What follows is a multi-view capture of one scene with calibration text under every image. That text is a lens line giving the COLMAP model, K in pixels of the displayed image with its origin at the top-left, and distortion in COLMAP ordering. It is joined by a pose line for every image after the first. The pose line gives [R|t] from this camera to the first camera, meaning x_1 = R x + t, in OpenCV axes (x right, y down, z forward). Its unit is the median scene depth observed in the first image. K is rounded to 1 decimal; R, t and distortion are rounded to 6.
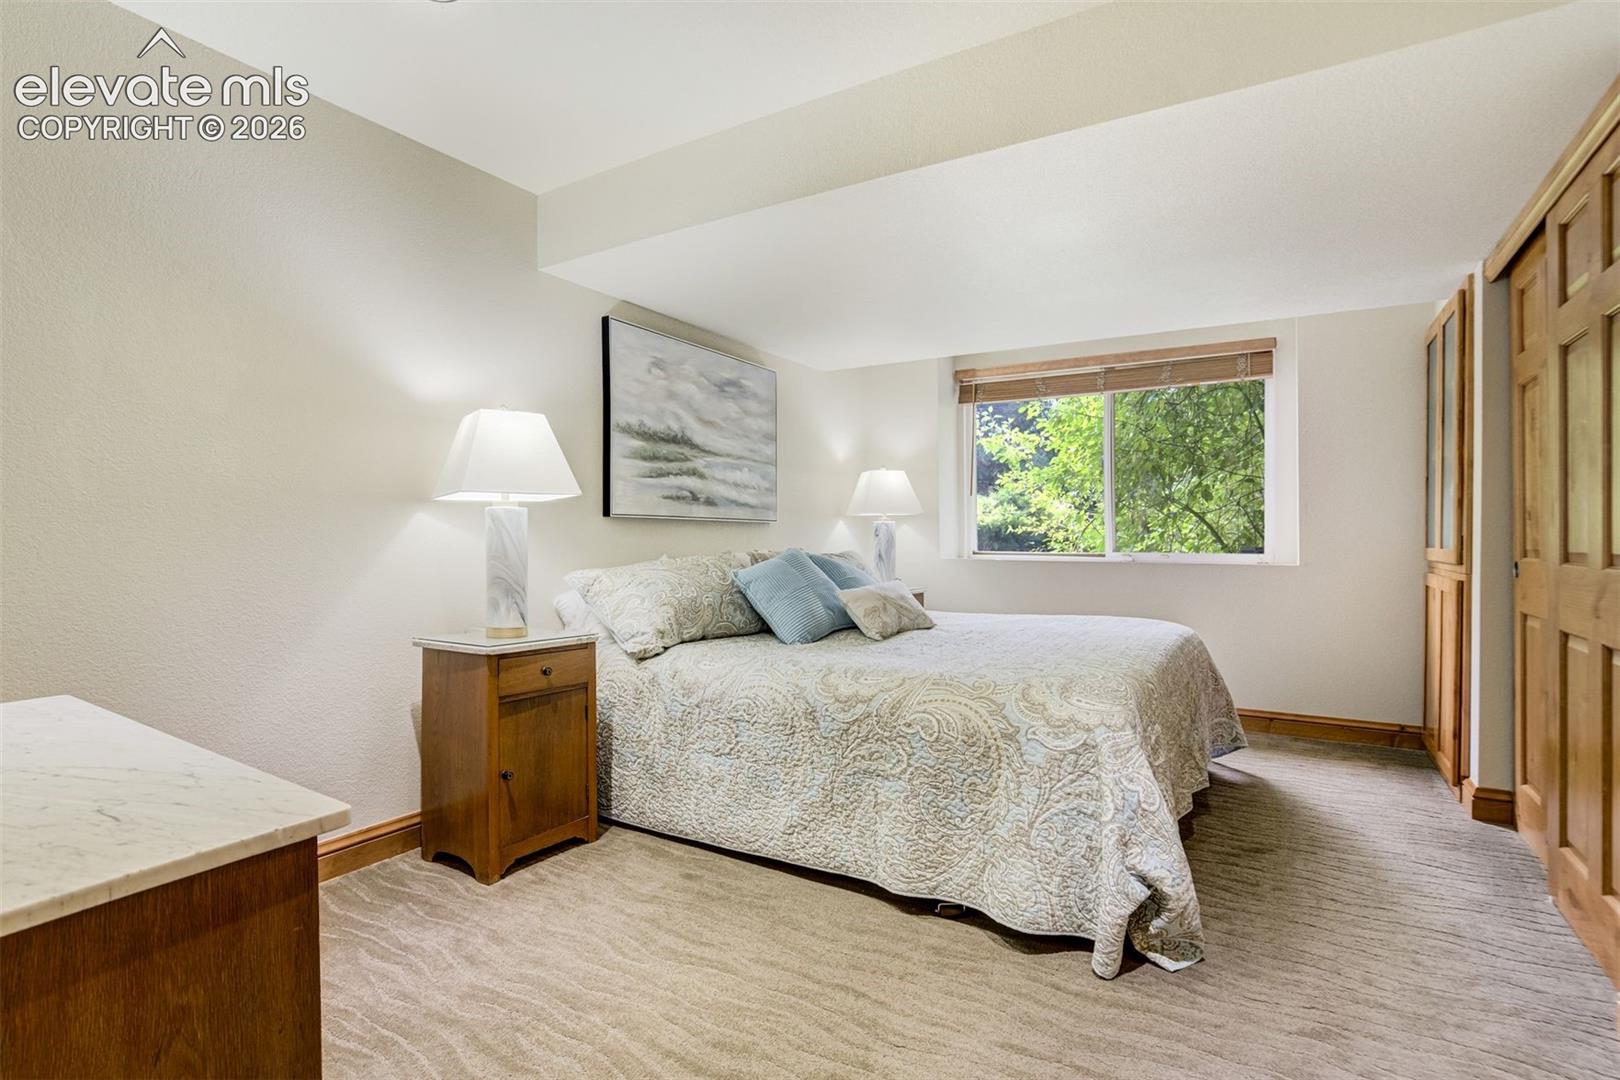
lens RADIAL K [[755.2, 0, 812.3], [0, 755.2, 533.4], [0, 0, 1]] dist [-0.024239, 0.009608]
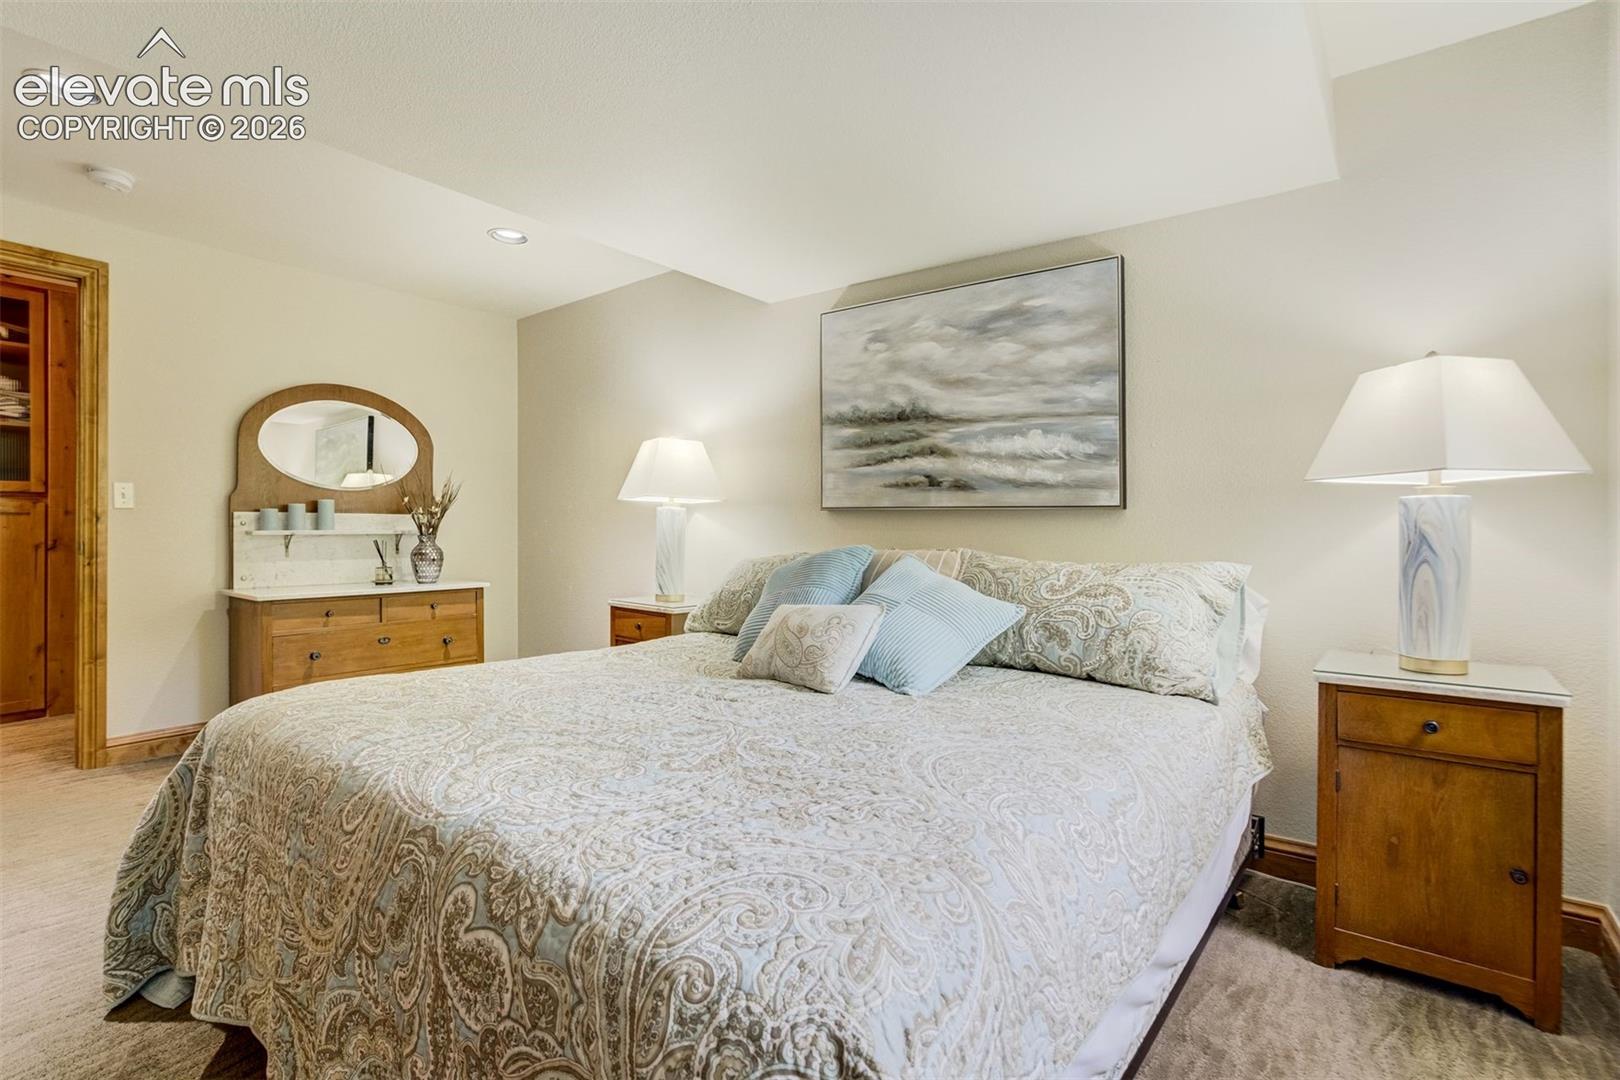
lens RADIAL K [[755.2, 0, 815.8], [0, 755.2, 536.4], [0, 0, 1]] dist [-0.024239, 0.009608]
pose [[-0.071936, 0.005739, -0.997393, 0.653885], [-0.005264, 0.999967, 0.006134, 0.005727], [0.997395, 0.005692, -0.071903, 0.939187]]
